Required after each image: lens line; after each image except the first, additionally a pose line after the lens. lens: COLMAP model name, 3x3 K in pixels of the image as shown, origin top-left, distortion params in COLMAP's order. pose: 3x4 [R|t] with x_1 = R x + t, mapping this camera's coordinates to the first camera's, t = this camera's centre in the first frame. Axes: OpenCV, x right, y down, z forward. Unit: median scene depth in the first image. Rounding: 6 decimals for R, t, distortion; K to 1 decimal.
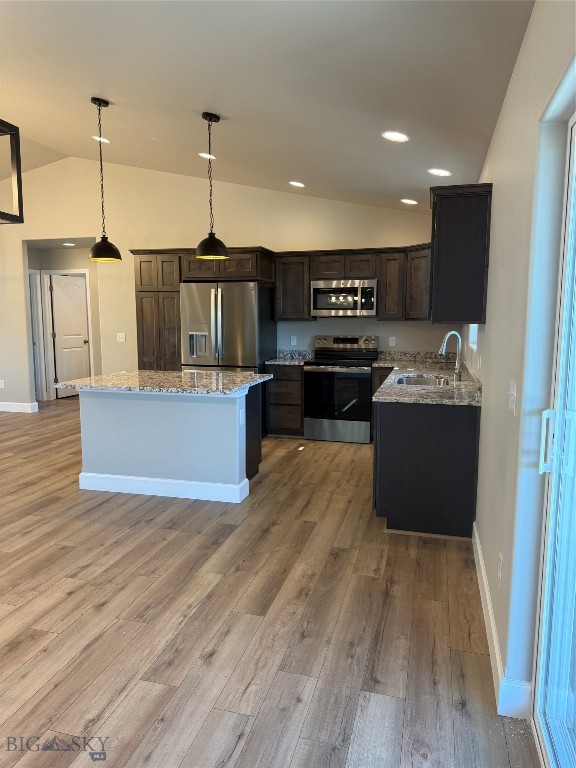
lens RADIAL K [[543.0, 0, 288.0], [0, 543.0, 384.0], [0, 0, 1]] dist [-0.005762, -0.008125]
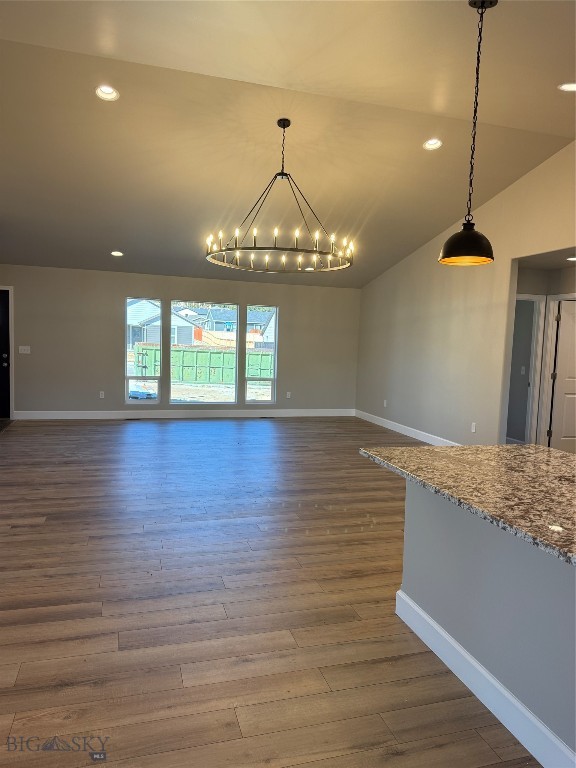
lens RADIAL K [[543.0, 0, 288.0], [0, 543.0, 384.0], [0, 0, 1]] dist [-0.005762, -0.008125]
pose [[0.527075, 0.086267, -0.845429, 0.080582], [-0.139834, 0.990078, 0.013849, -0.074596], [0.838235, 0.110920, 0.533908, 0.528988]]
